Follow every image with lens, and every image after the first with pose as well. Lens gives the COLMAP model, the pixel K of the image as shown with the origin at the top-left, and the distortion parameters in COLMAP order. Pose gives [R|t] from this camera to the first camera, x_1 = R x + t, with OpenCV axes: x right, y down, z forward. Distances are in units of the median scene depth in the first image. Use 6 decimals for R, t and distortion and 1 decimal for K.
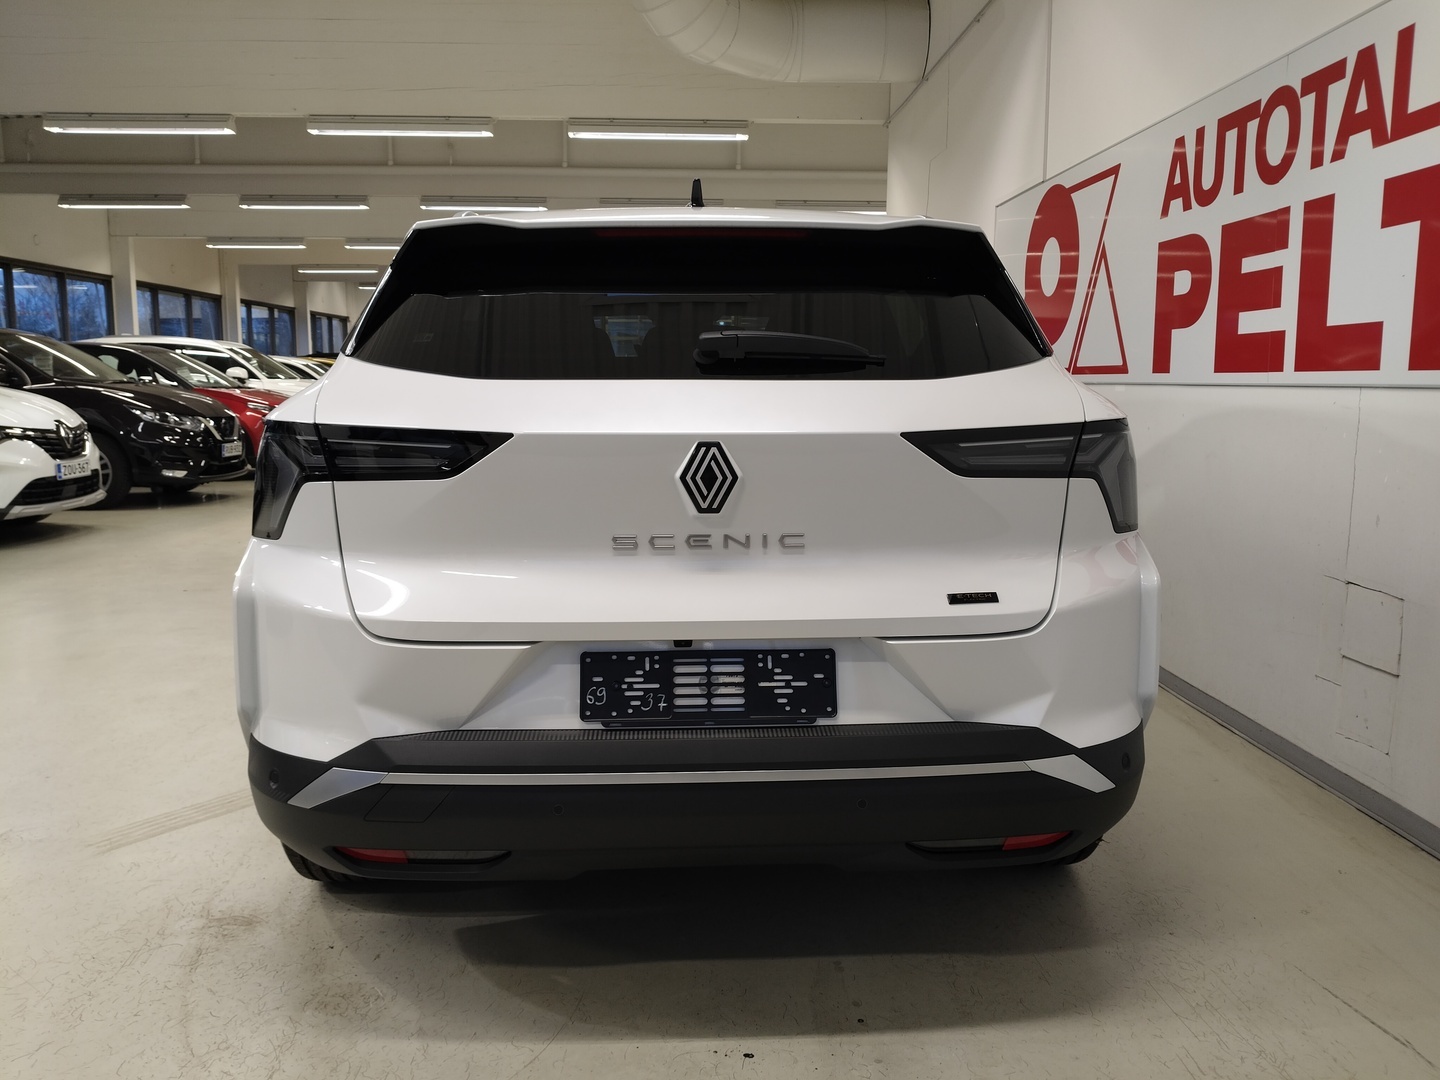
lens RADIAL K [[1100.0, 0, 711.2], [0, 1100.0, 512.2], [0, 0, 1]] dist [0.007276, -0.024226]
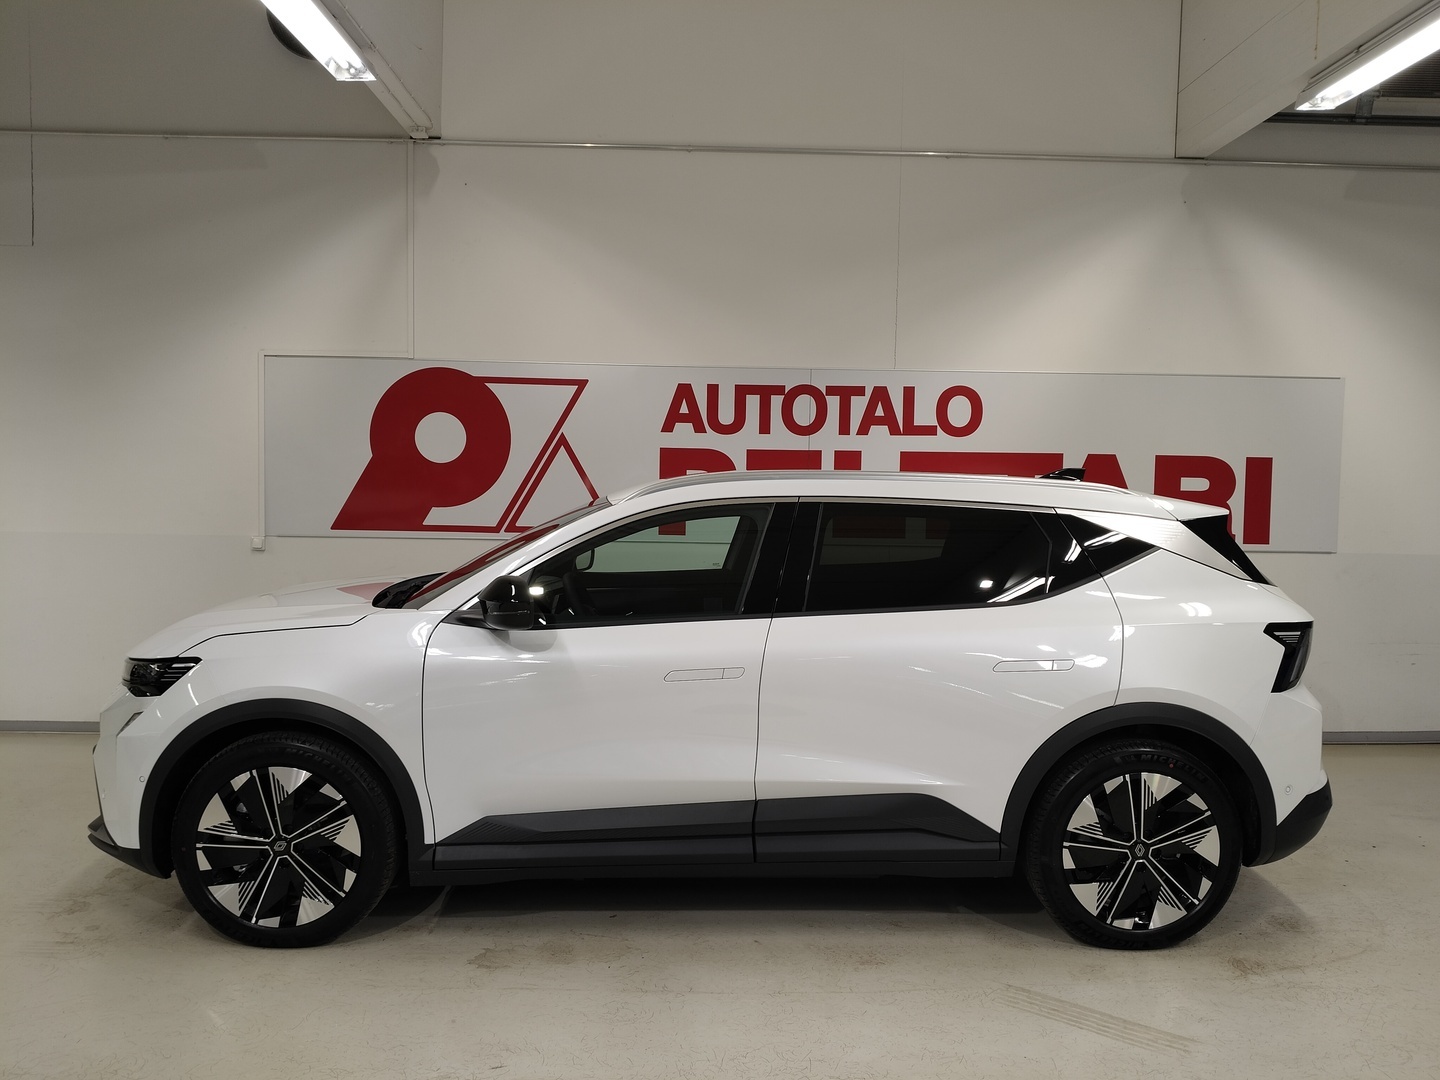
lens RADIAL K [[1100.0, 0, 711.3], [0, 1100.0, 543.7], [0, 0, 1]] dist [0.007276, -0.024226]
pose [[0.017058, -0.071679, 0.997282, -2.036136], [0.104108, 0.992133, 0.069528, -0.407318], [-0.994420, 0.102639, 0.024386, 1.737512]]
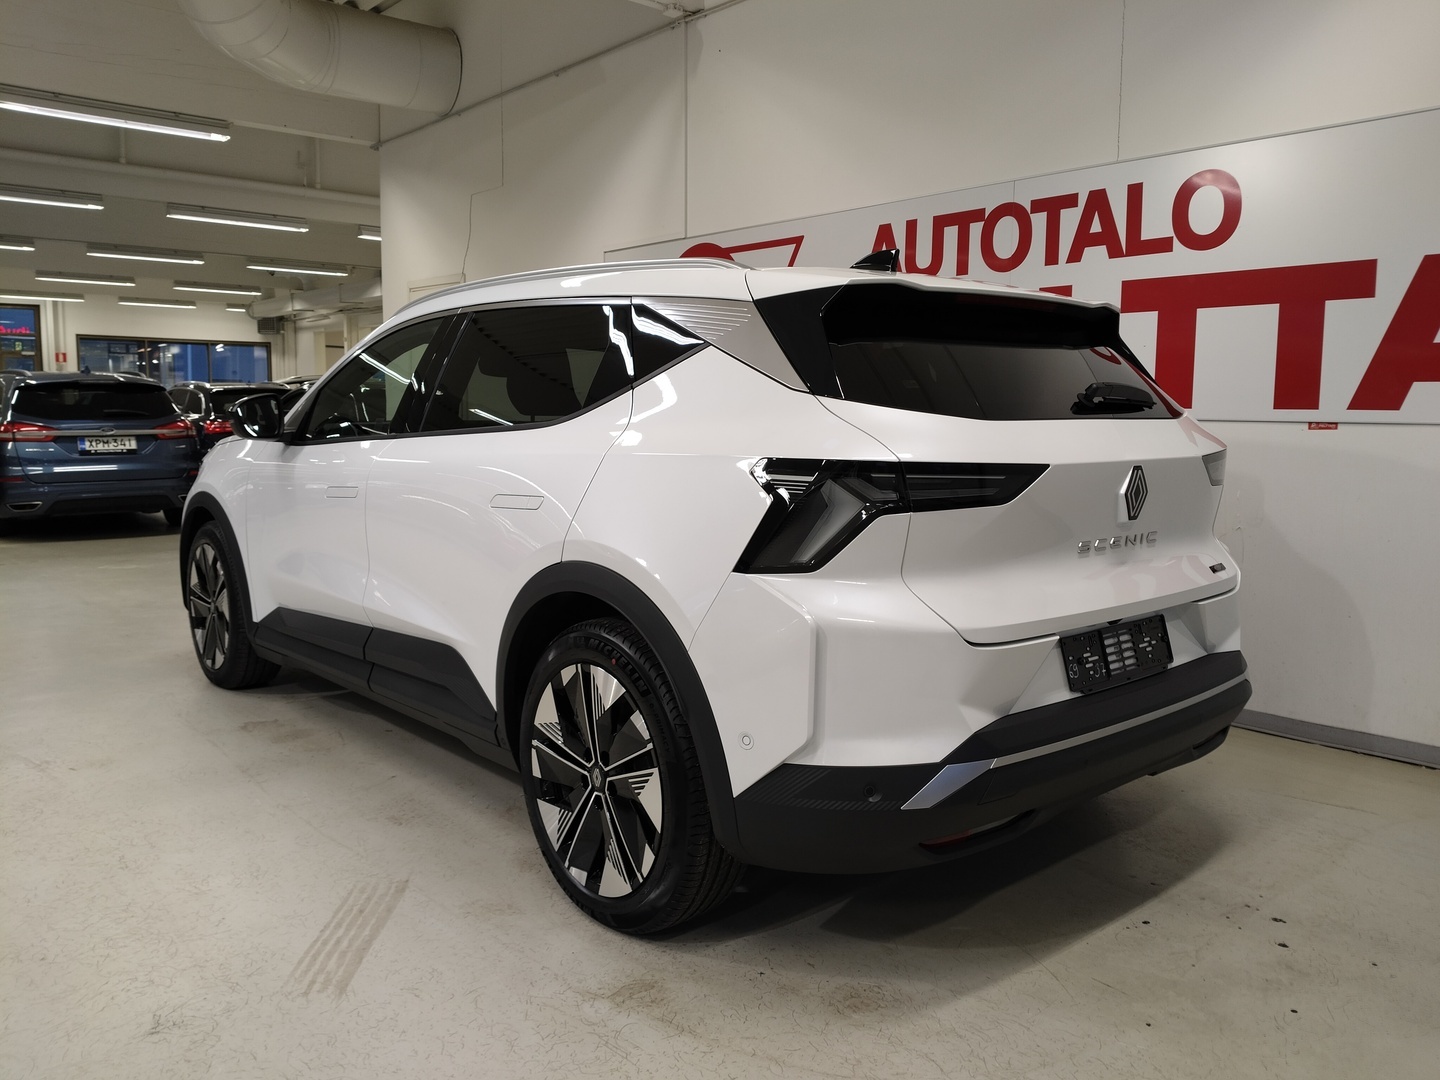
lens RADIAL K [[1100.0, 0, 713.5], [0, 1100.0, 536.4], [0, 0, 1]] dist [0.007276, -0.024226]
pose [[0.786448, -0.067286, 0.613980, -0.999255], [0.067597, 0.997454, 0.022725, -0.035926], [-0.613946, 0.023631, 0.788994, 0.216190]]
